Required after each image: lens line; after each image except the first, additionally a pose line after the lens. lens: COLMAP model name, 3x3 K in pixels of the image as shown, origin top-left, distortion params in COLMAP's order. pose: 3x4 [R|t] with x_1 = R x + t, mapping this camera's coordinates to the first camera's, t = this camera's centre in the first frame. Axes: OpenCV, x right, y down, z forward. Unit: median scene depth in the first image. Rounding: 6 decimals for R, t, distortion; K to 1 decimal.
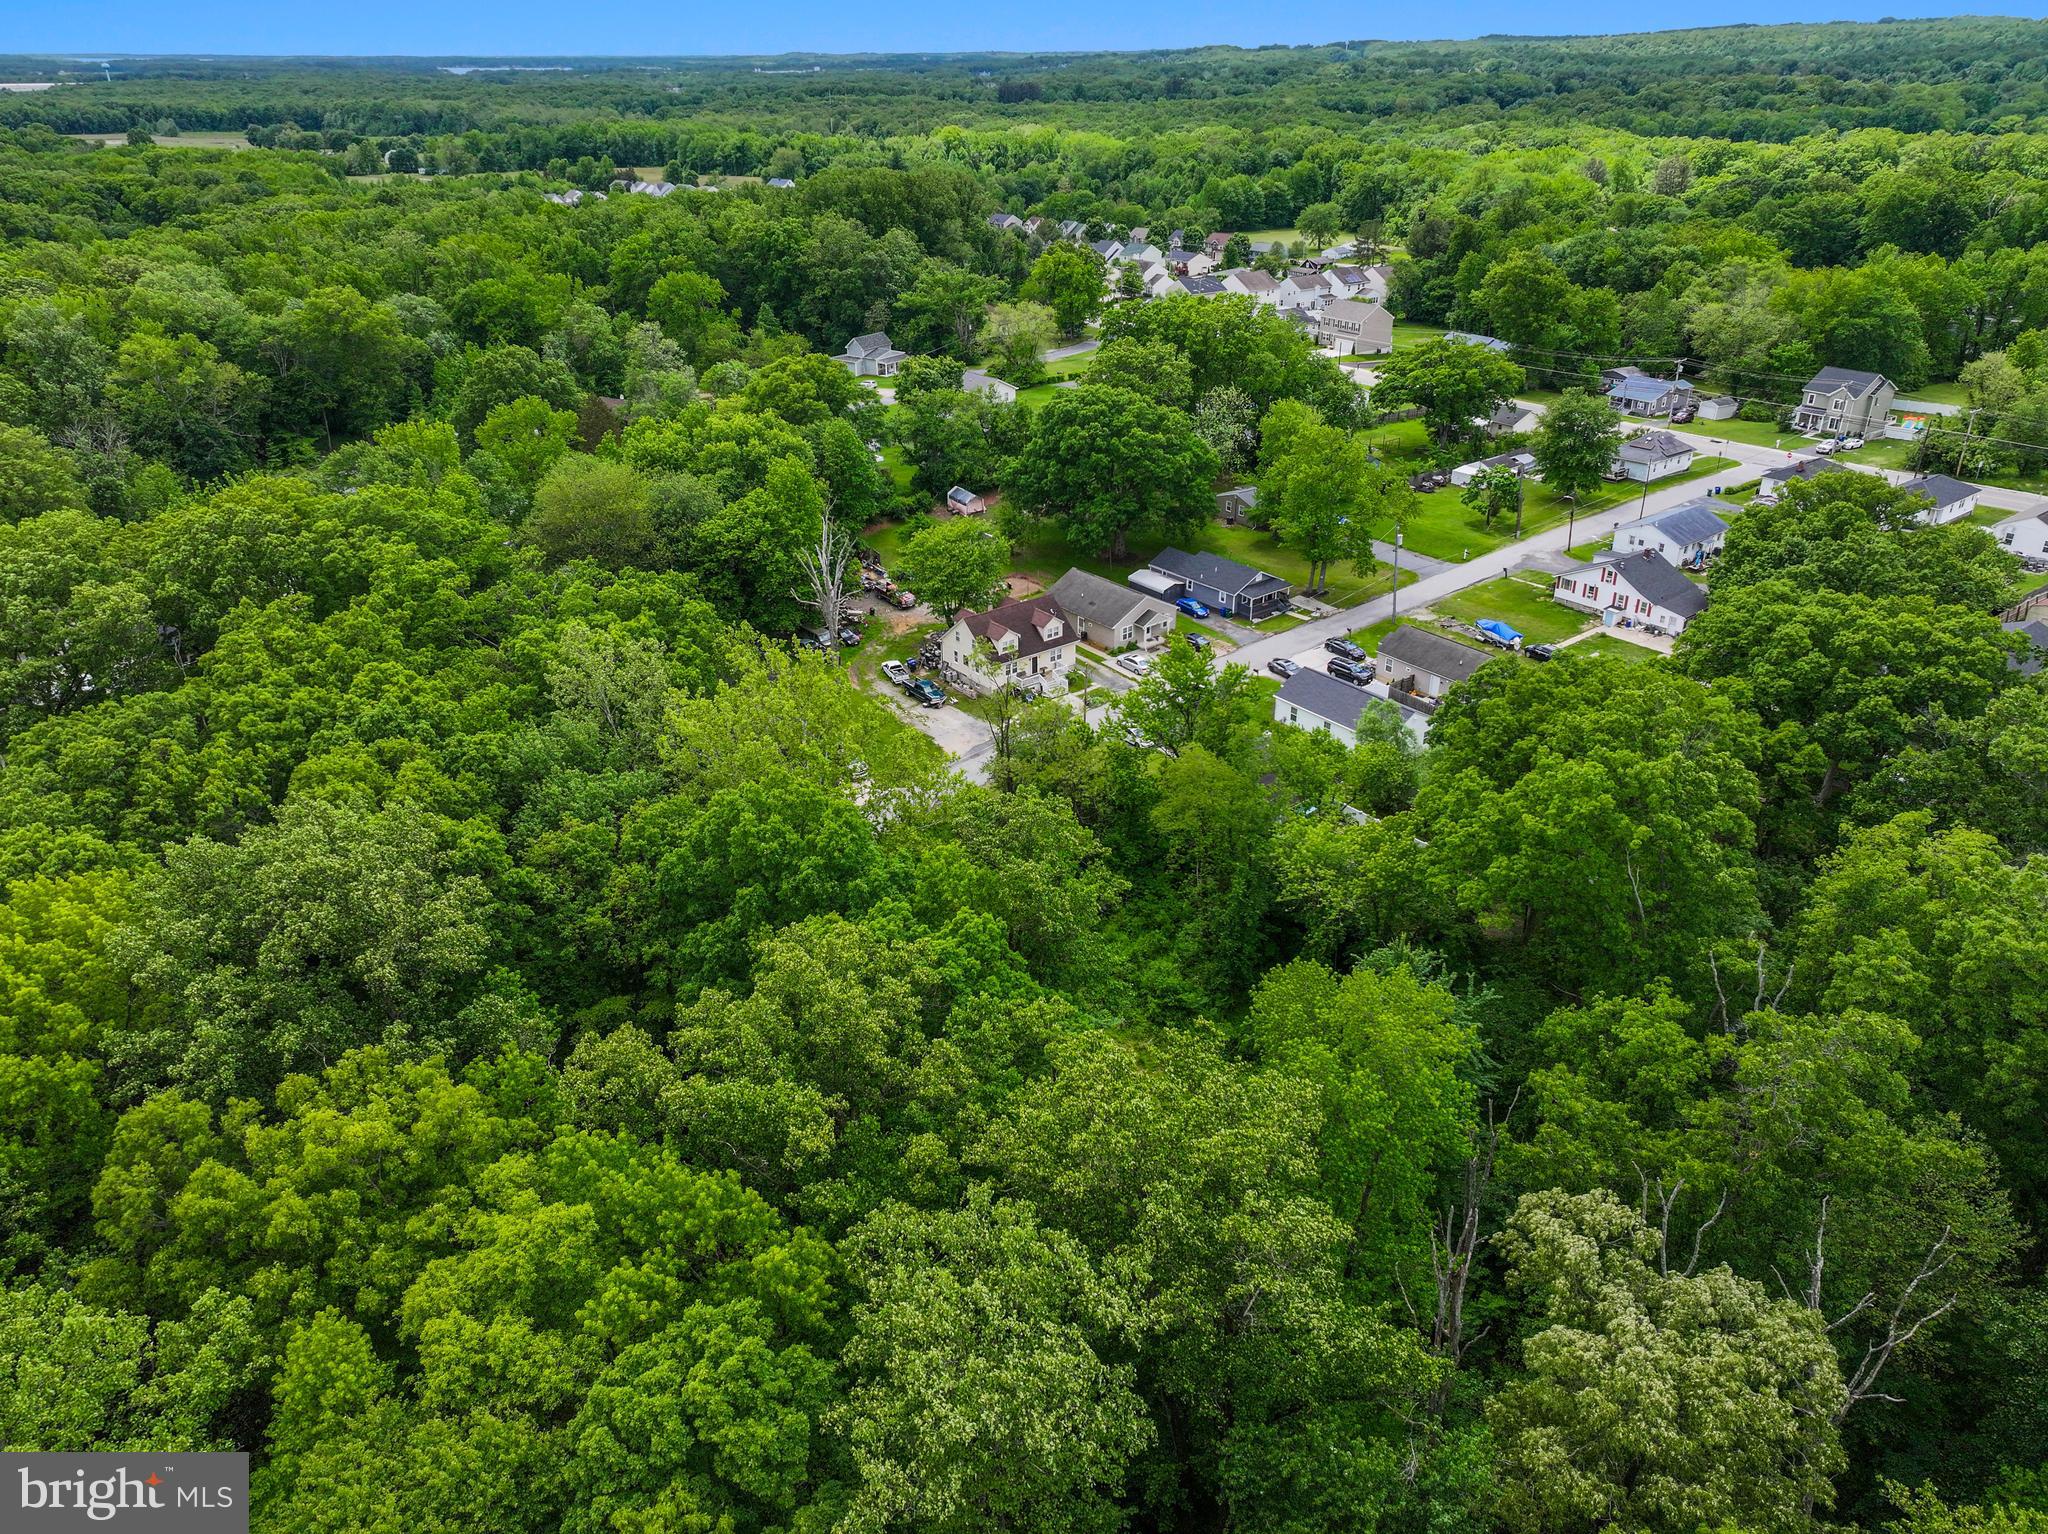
lens RADIAL K [[1442.6, 0, 1014.5], [0, 1442.6, 757.9], [0, 0, 1]] dist [-0.008516, 0.027096]
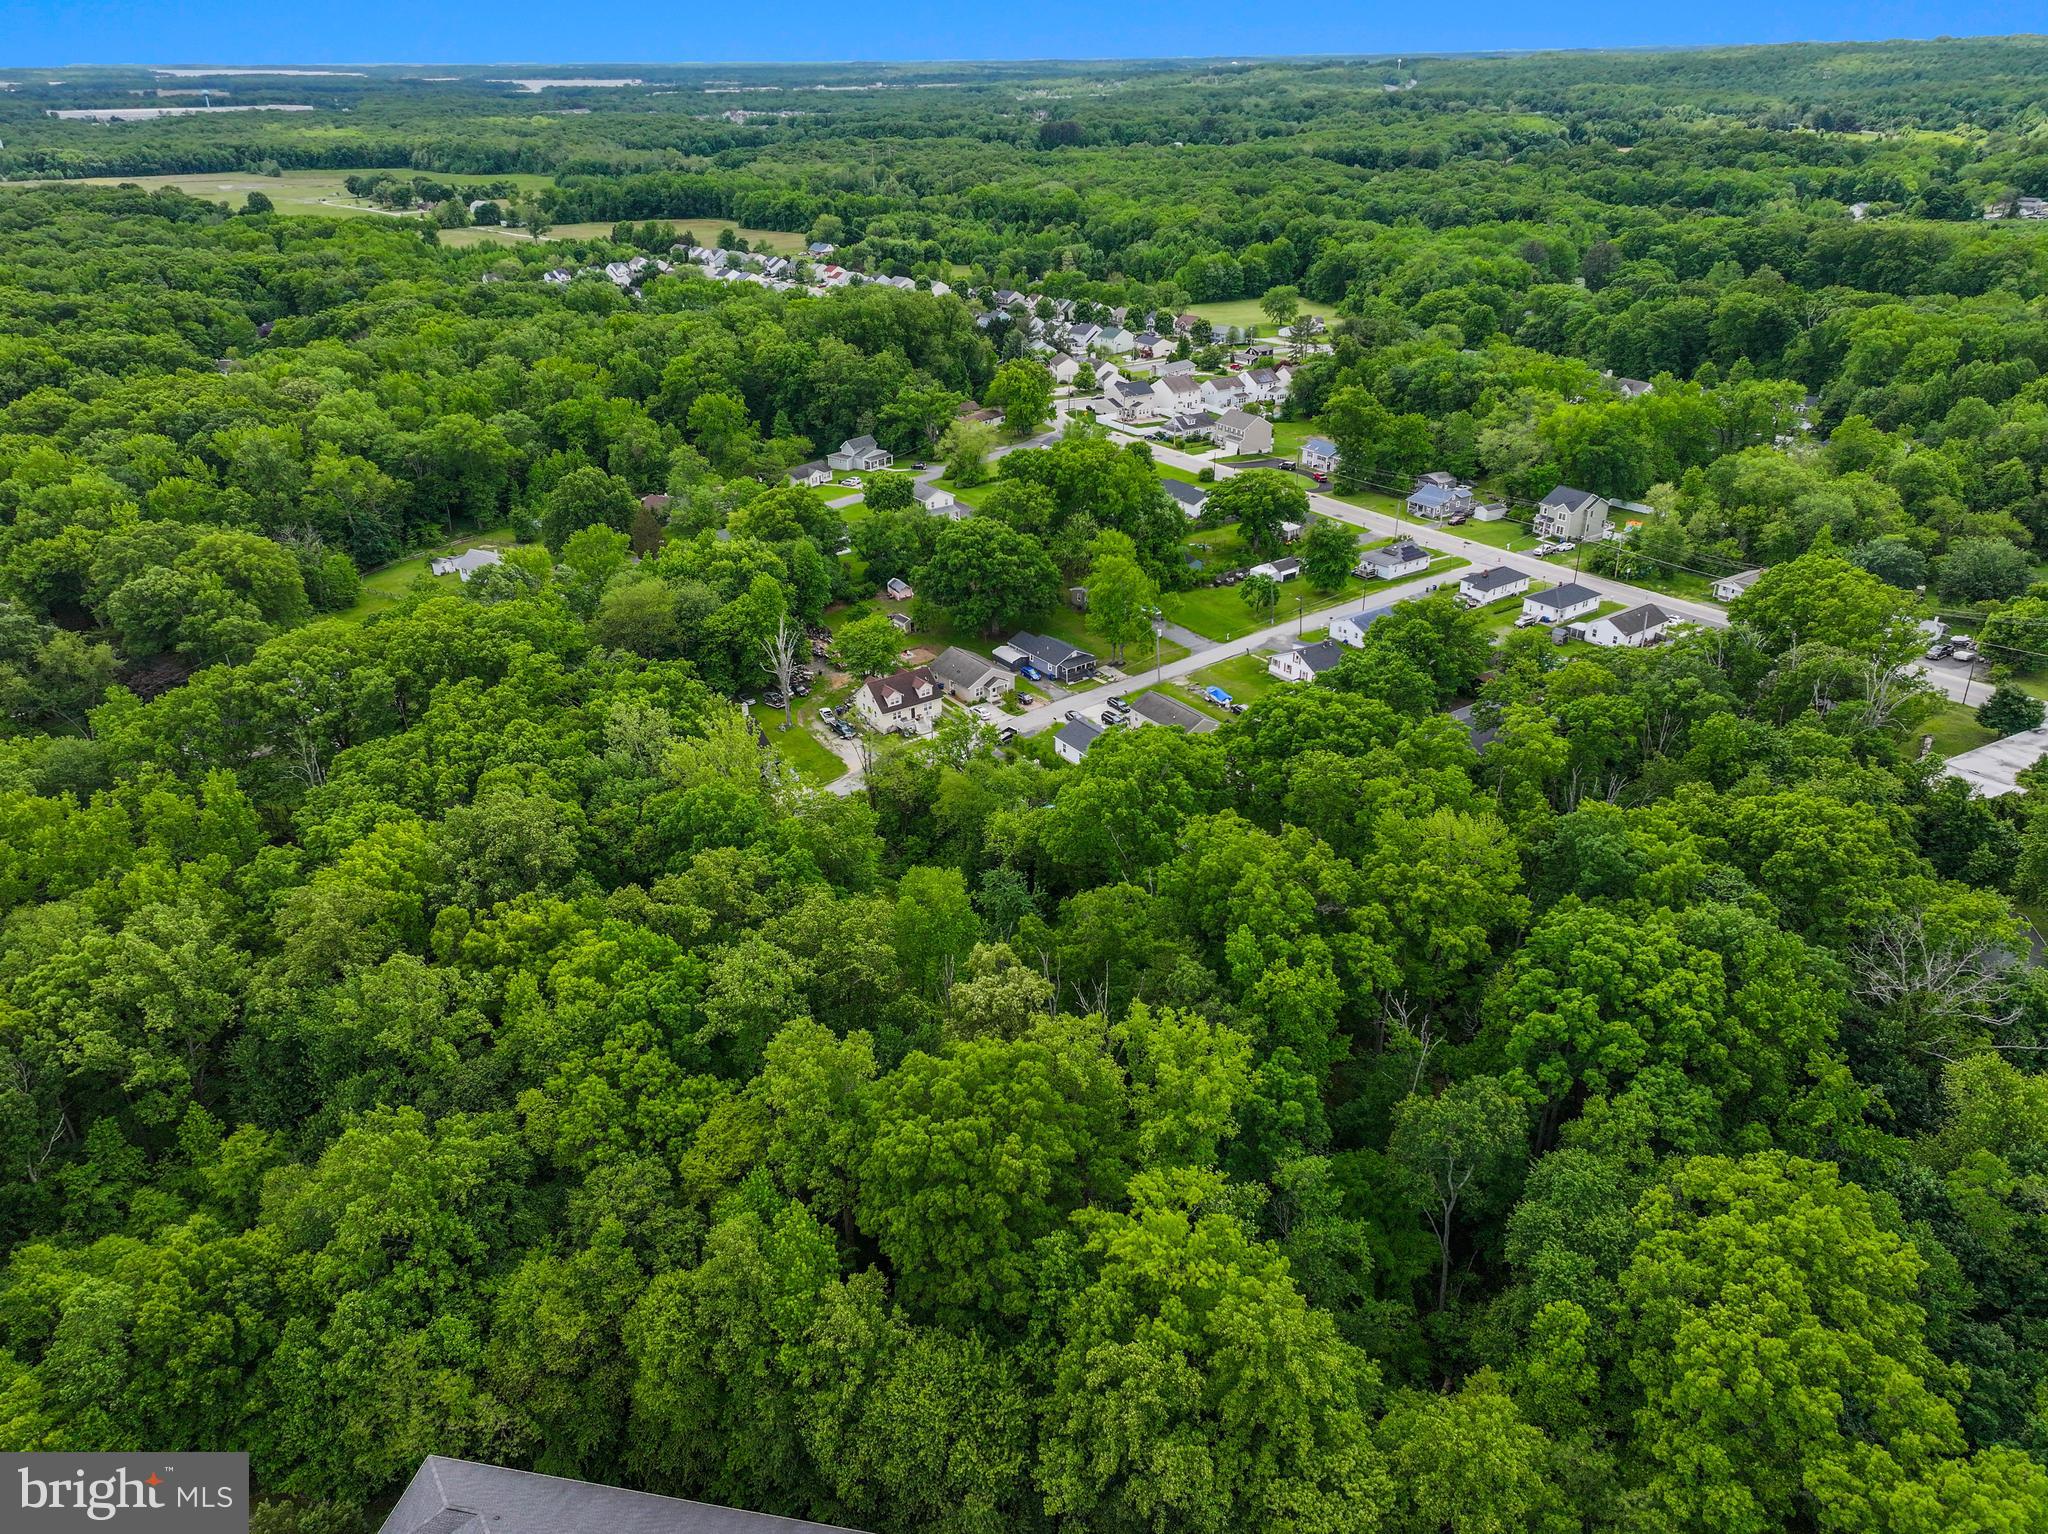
lens RADIAL K [[1427.0, 0, 1024.0], [0, 1427.0, 767.0], [0, 0, 1]] dist [0.020047, 0.004056]
pose [[0.999347, 0.017903, -0.031385, 0.169850], [-0.017706, 0.999822, 0.006537, -0.016083], [0.031496, -0.005977, 0.999486, -0.512896]]
